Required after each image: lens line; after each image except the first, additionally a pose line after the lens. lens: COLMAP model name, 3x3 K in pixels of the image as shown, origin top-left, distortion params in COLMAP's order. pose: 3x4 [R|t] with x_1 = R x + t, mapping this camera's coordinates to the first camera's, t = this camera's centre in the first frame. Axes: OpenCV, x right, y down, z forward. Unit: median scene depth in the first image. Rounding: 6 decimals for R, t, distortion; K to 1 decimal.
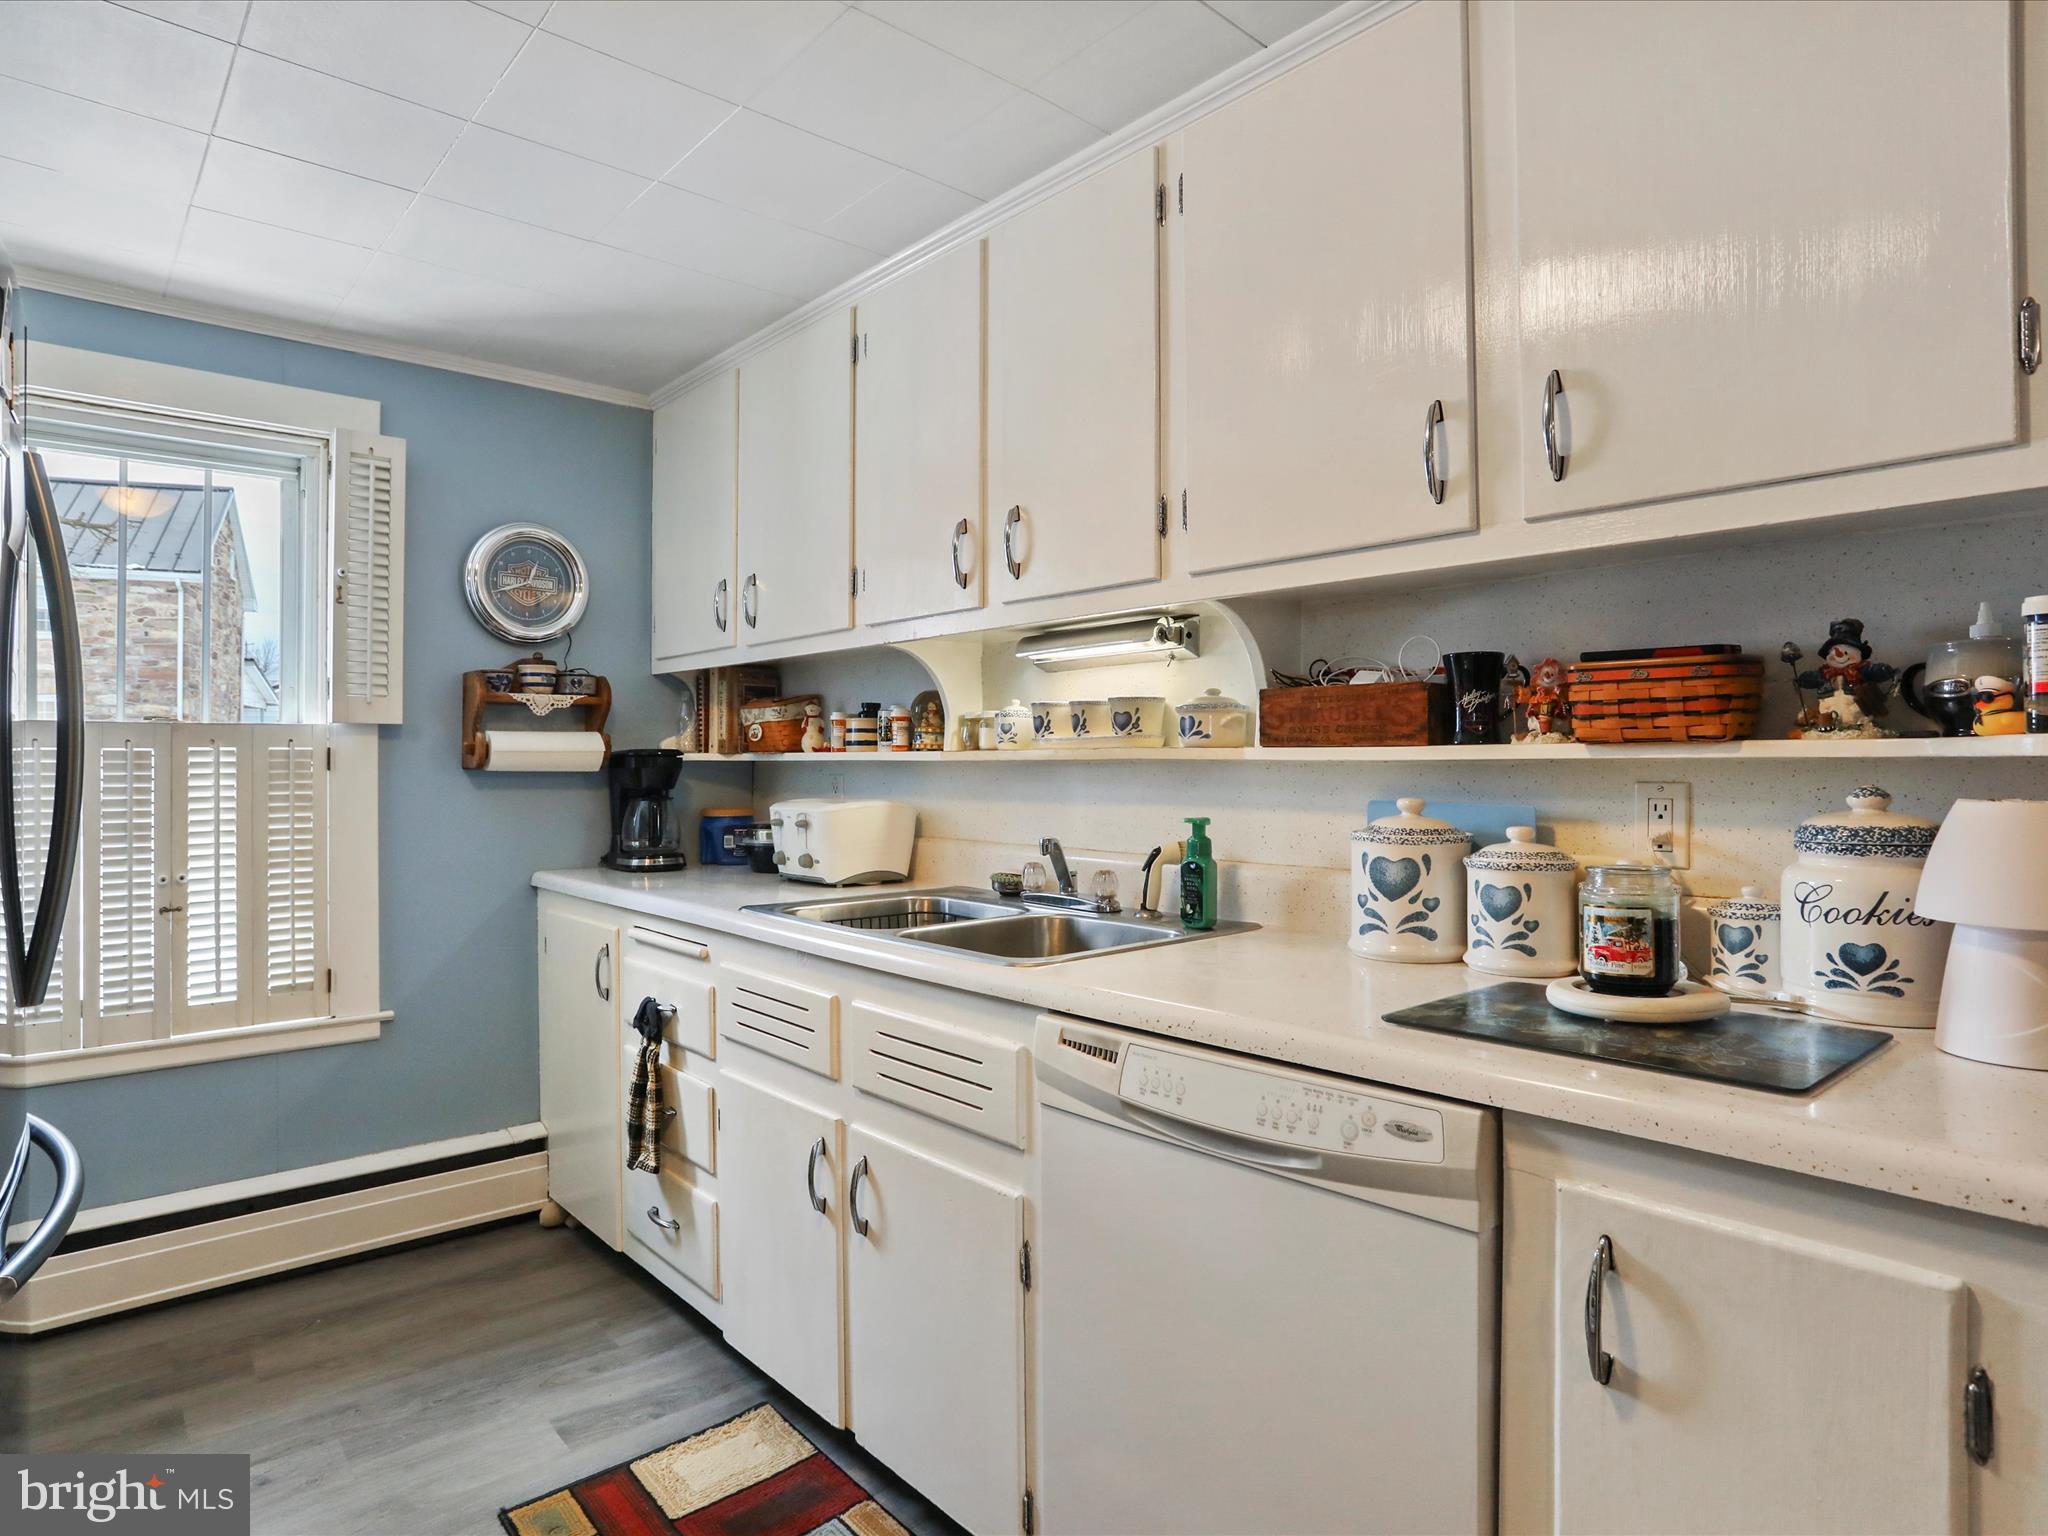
lens RADIAL K [[1180.6, 0, 1027.5], [0, 1180.6, 744.2], [0, 0, 1]] dist [-0.070683, 0.038549]
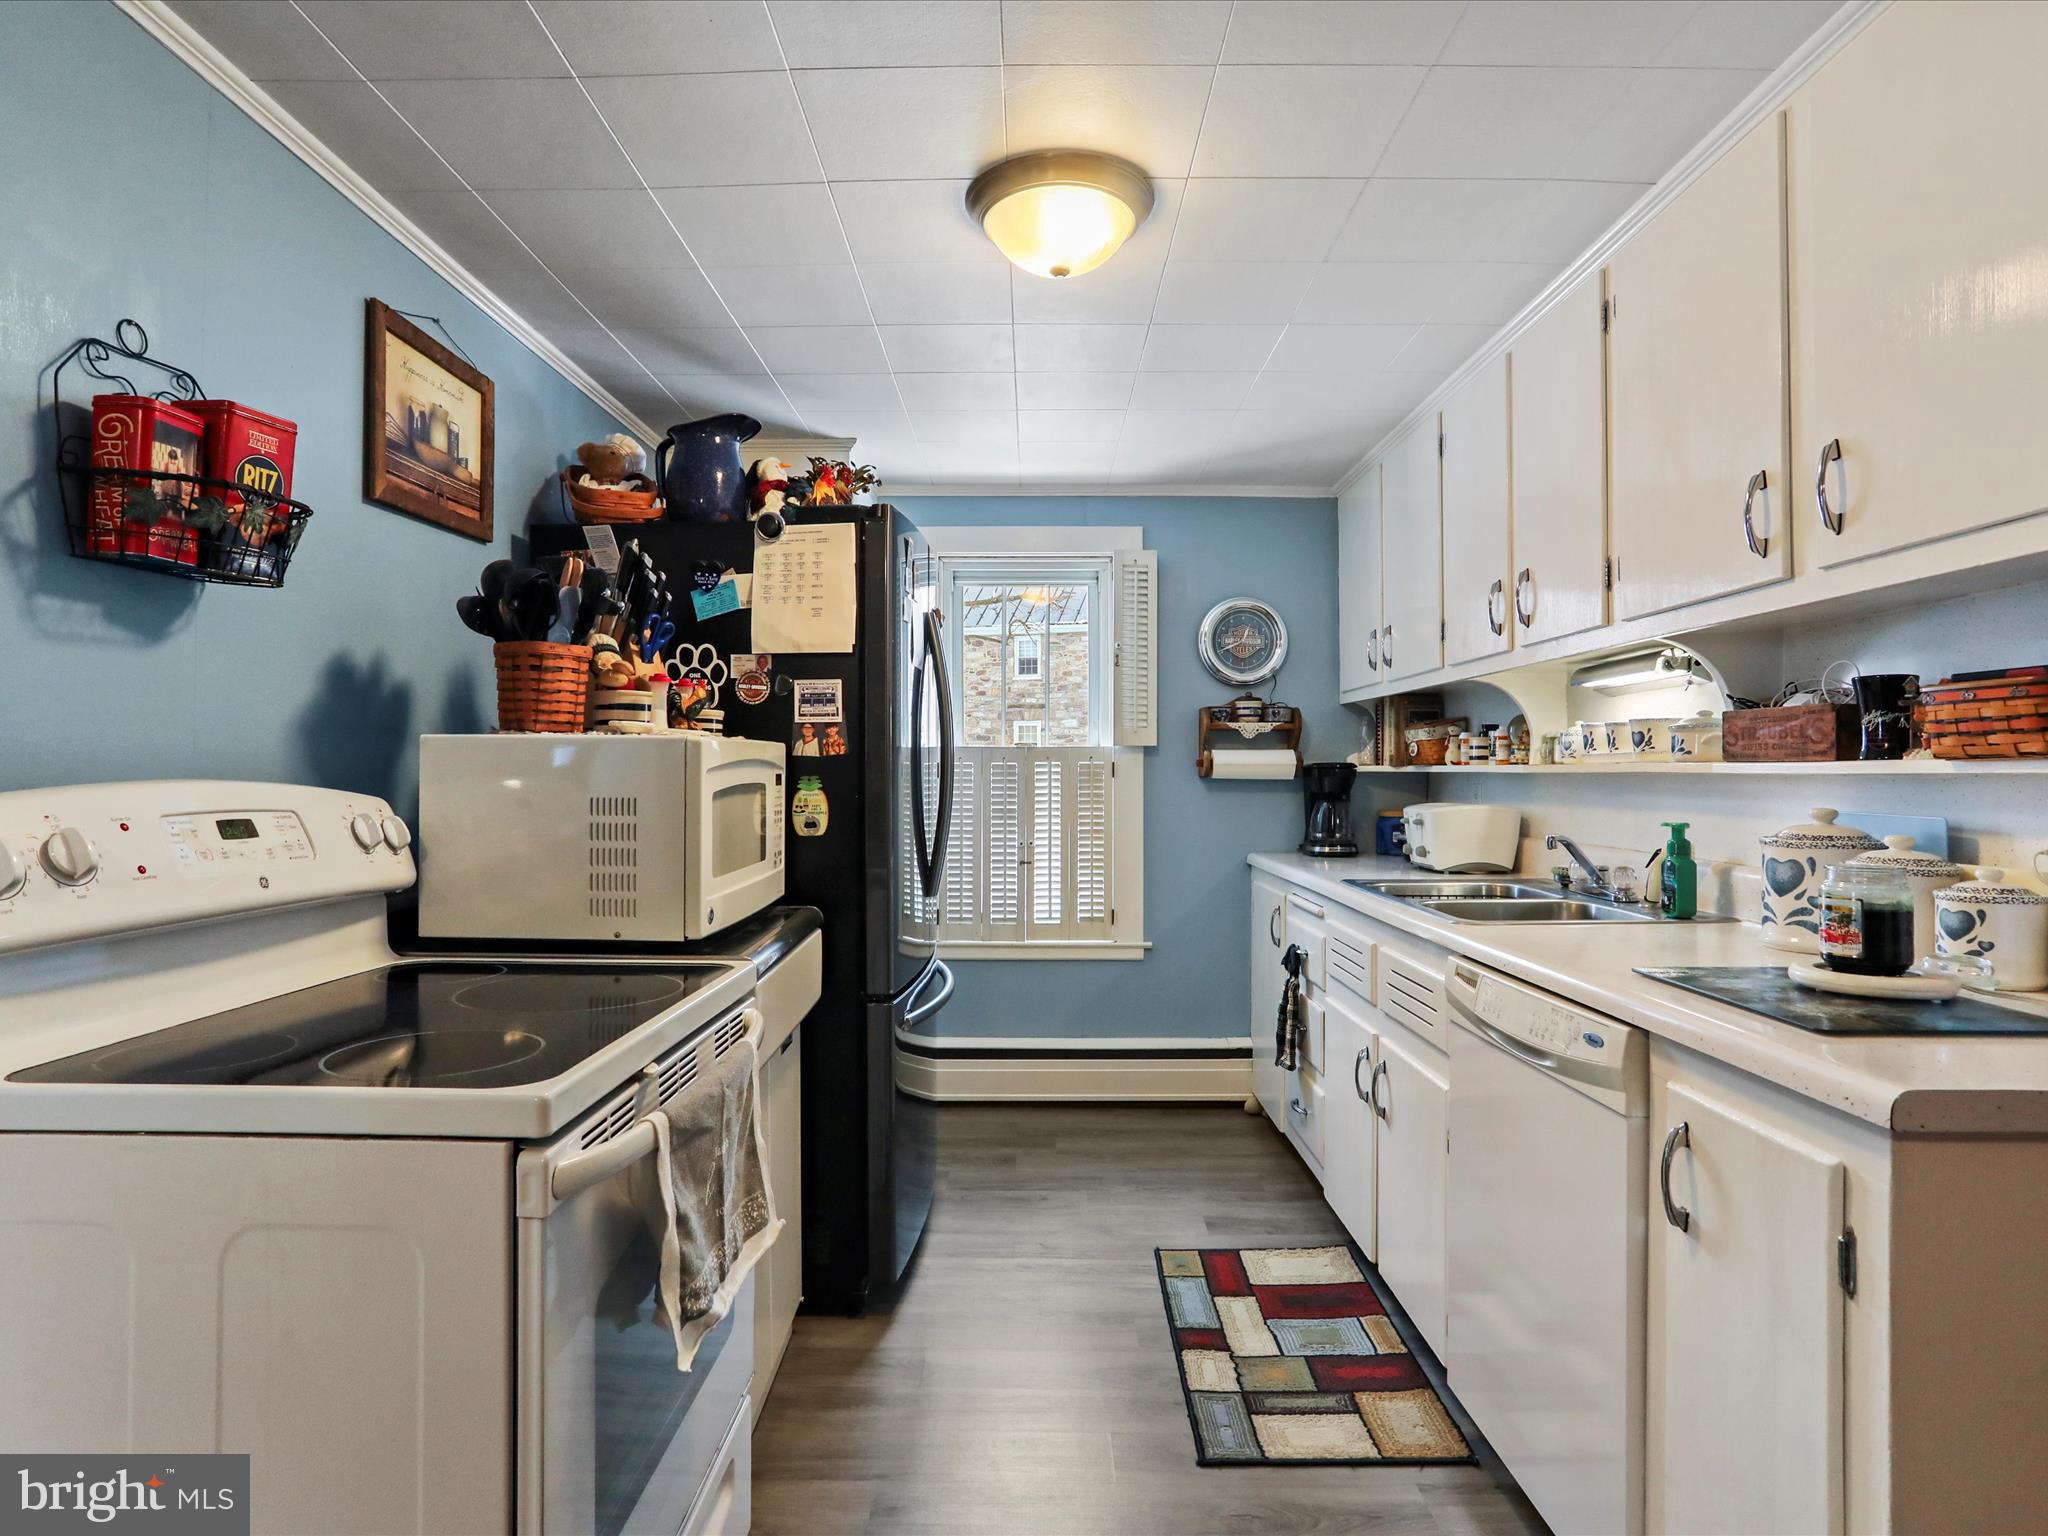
lens RADIAL K [[1180.6, 0, 1027.5], [0, 1180.6, 744.2], [0, 0, 1]] dist [-0.070683, 0.038549]
pose [[0.744599, -0.010512, -0.667429, 0.367564], [0.004443, 0.999932, -0.010792, -0.004672], [0.667497, 0.005070, 0.744595, -0.237407]]
